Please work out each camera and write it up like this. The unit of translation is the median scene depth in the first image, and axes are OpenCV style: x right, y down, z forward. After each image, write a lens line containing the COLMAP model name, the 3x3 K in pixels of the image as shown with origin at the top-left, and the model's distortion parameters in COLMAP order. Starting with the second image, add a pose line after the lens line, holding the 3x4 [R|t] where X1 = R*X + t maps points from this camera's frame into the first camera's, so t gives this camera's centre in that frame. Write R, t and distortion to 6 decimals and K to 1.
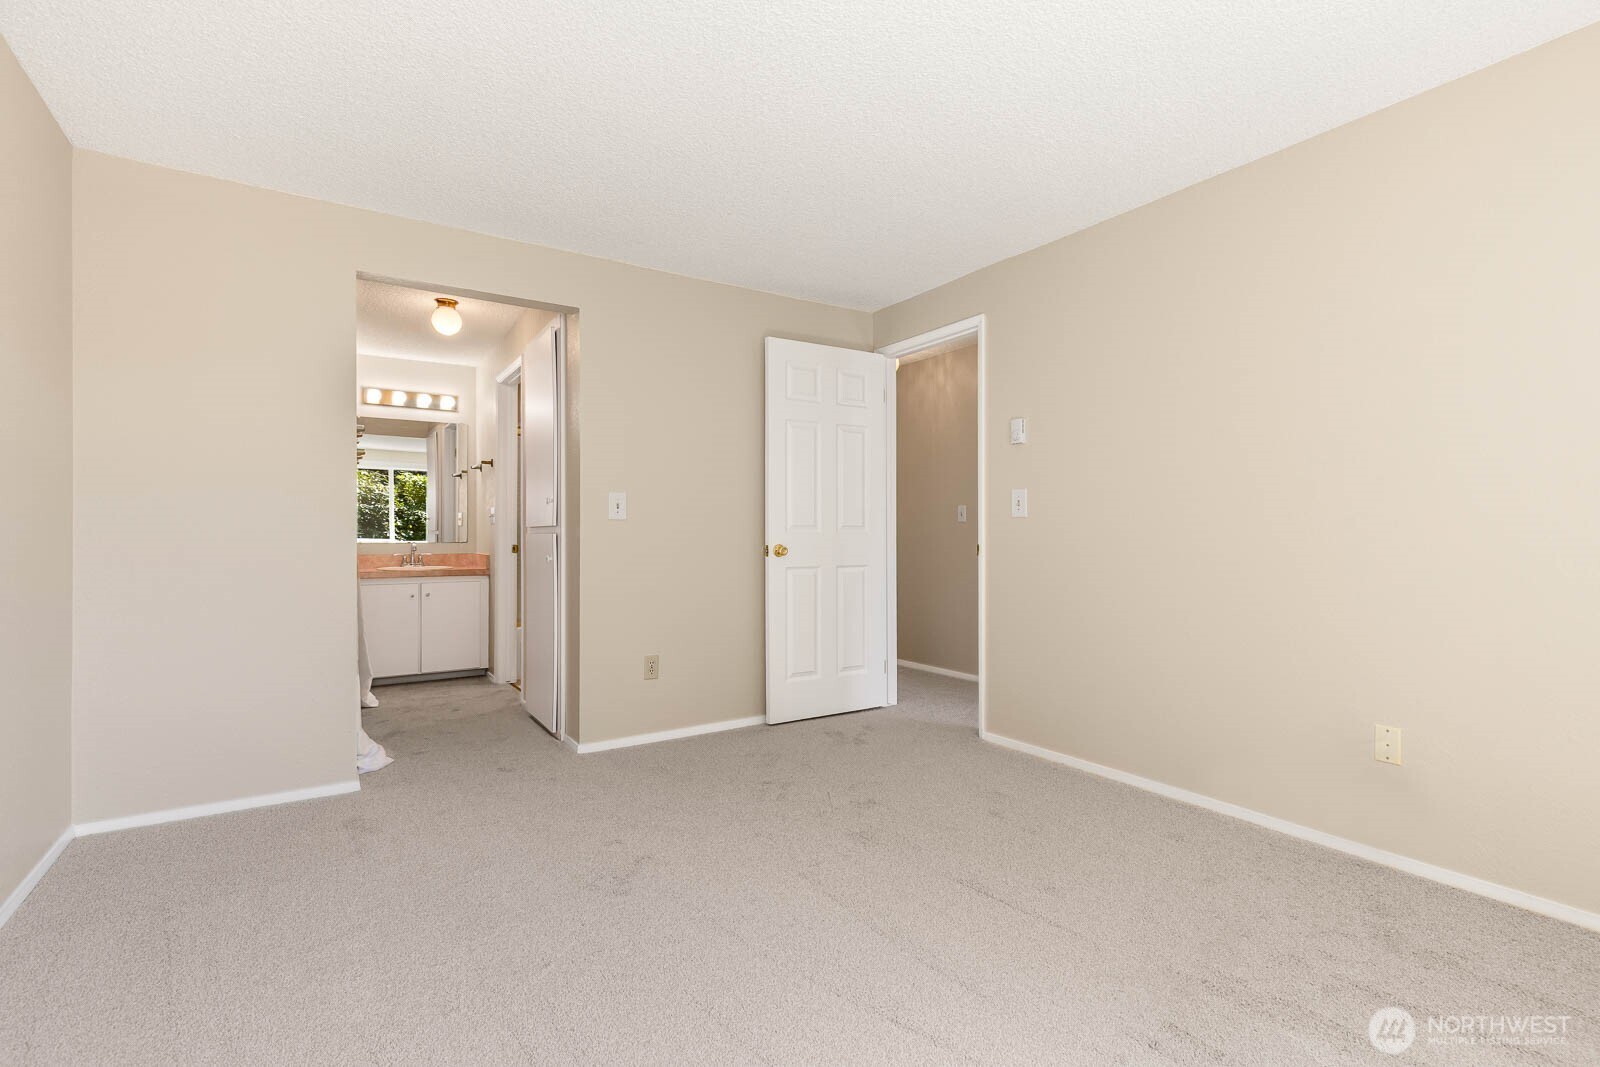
lens RADIAL K [[736.7, 0, 797.6], [0, 736.7, 537.4], [0, 0, 1]] dist [0.011764, -0.000151]
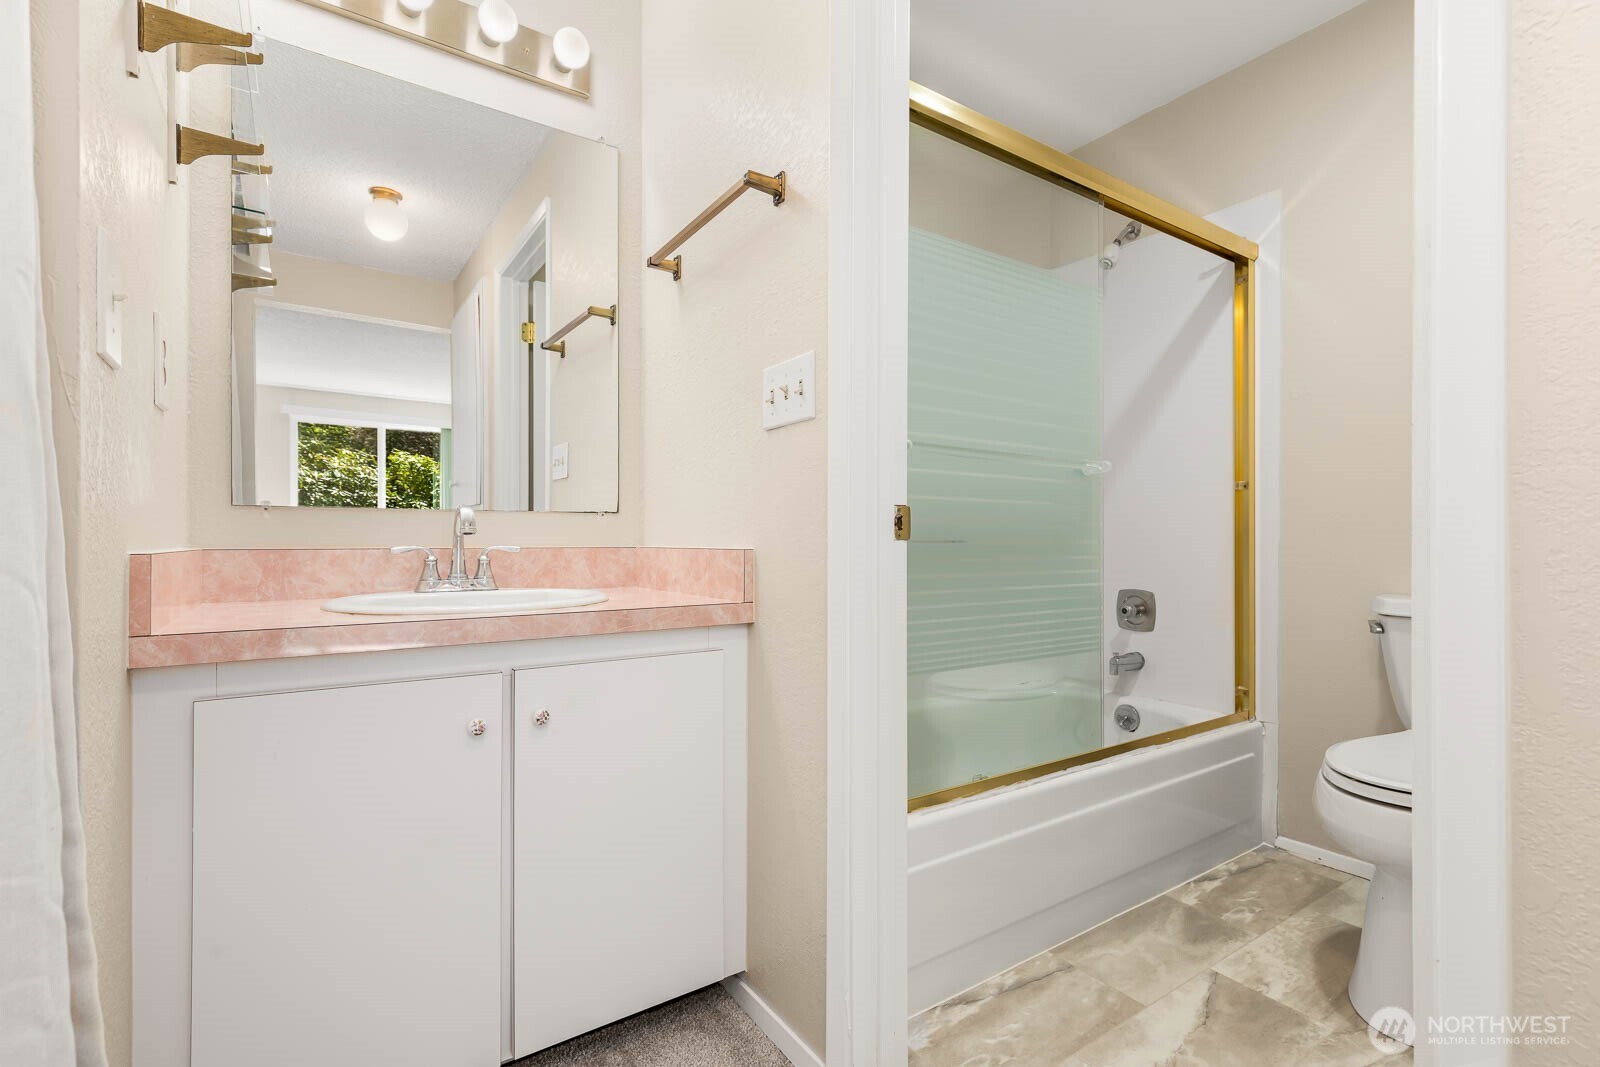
lens RADIAL K [[736.7, 0, 803.7], [0, 736.7, 540.2], [0, 0, 1]] dist [0.011764, -0.000151]
pose [[0.999864, -0.001005, 0.016464, -0.375575], [0.001036, 0.999998, -0.001859, 0.019788], [-0.016462, 0.001875, 0.999863, 0.683445]]
